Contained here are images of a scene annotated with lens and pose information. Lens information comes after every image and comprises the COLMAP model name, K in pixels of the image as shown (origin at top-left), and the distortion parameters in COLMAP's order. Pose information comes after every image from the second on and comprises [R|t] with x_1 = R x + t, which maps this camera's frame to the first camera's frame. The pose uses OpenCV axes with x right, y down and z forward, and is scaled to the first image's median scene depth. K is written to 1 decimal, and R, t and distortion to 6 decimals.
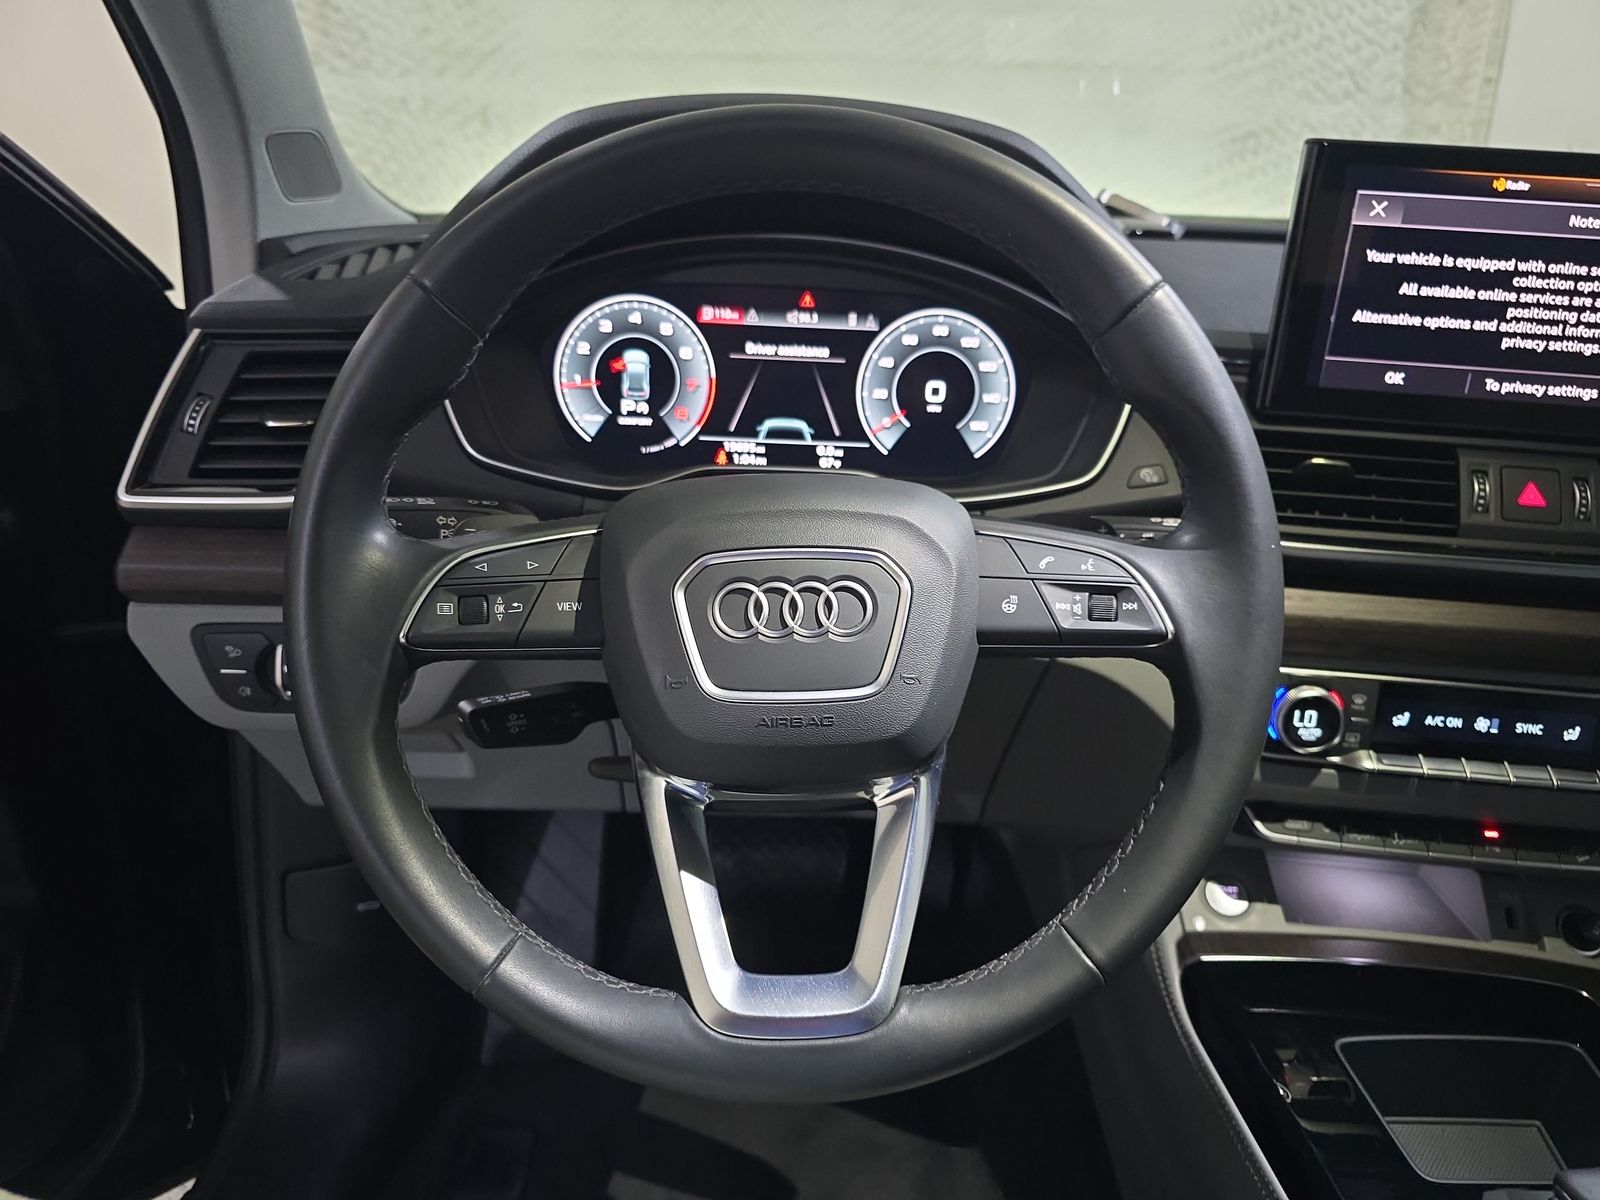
lens RADIAL K [[1063.4, 0, 800.0], [0, 1063.4, 600.0], [0, 0, 1]] dist [0.023504, -0.032450]
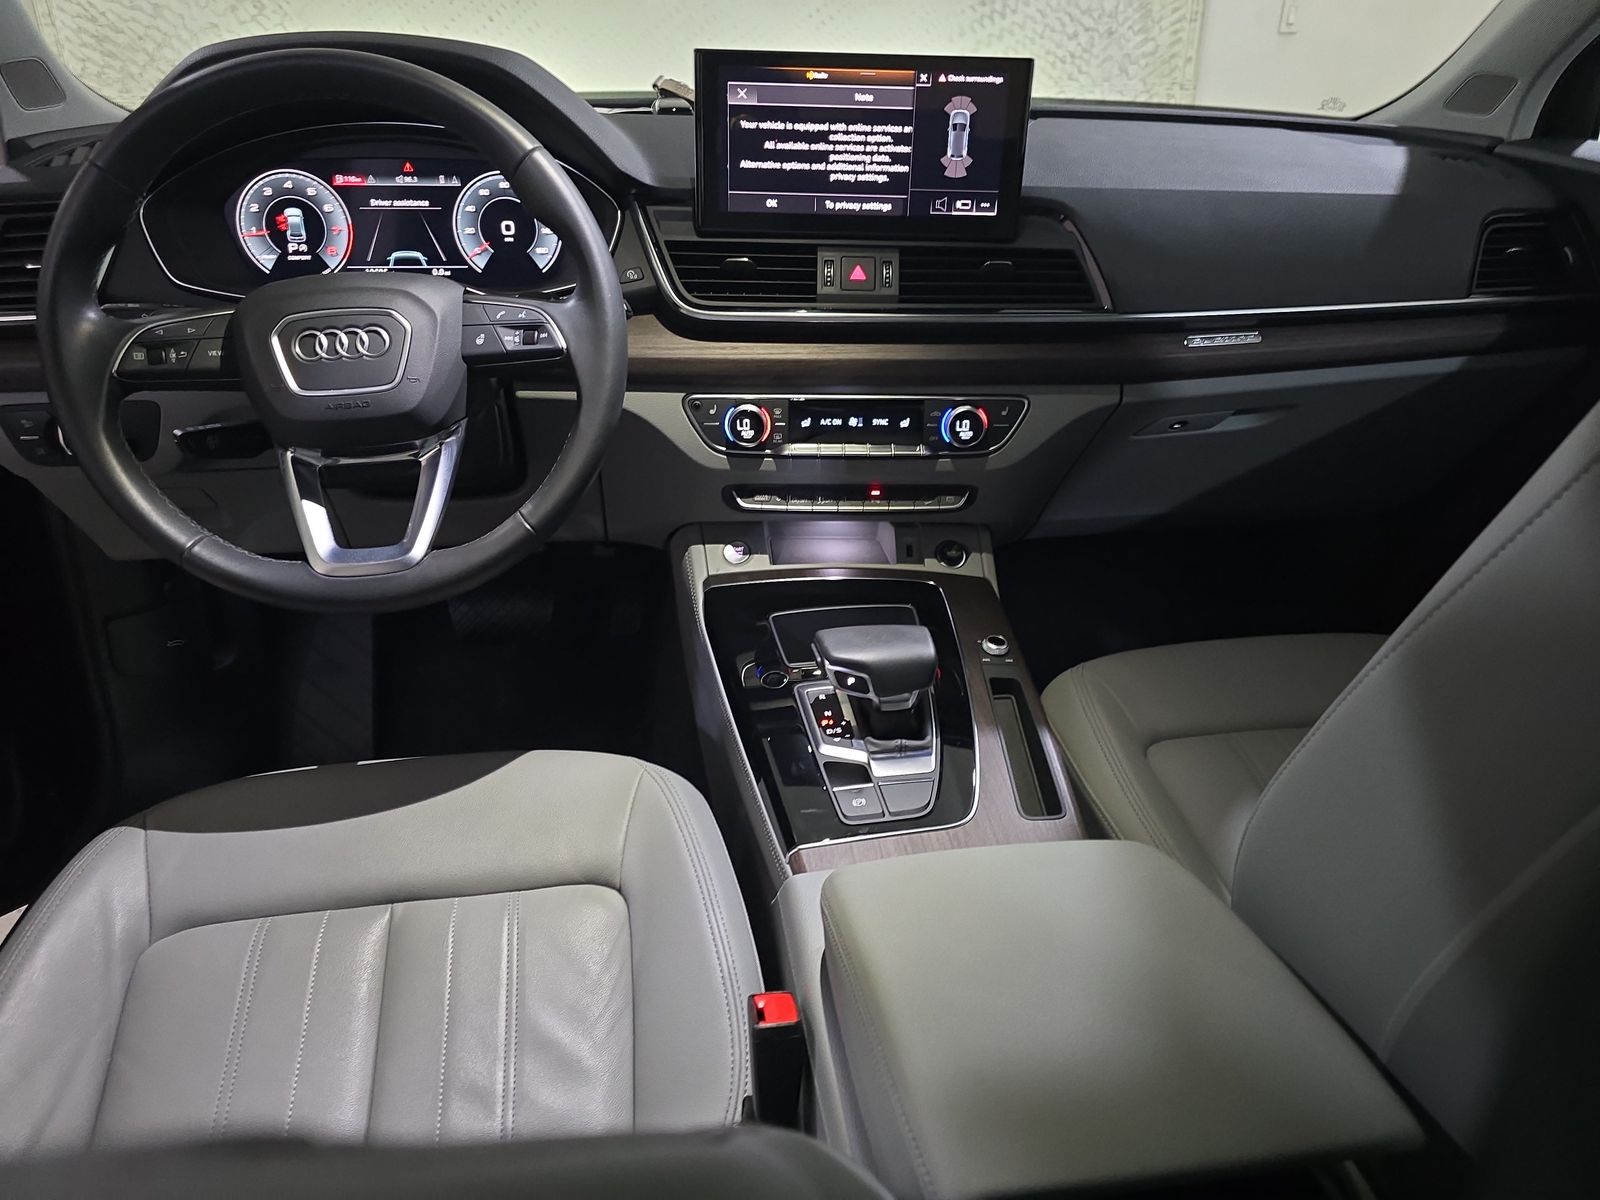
lens RADIAL K [[1056.6, 0, 802.5], [0, 1056.6, 601.1], [0, 0, 1]] dist [0.027265, -0.029918]
pose [[0.991491, -0.082305, 0.100852, 0.391526], [0.070736, 0.991033, 0.113360, 0.207813], [-0.109278, -0.105261, 0.988422, -0.644353]]
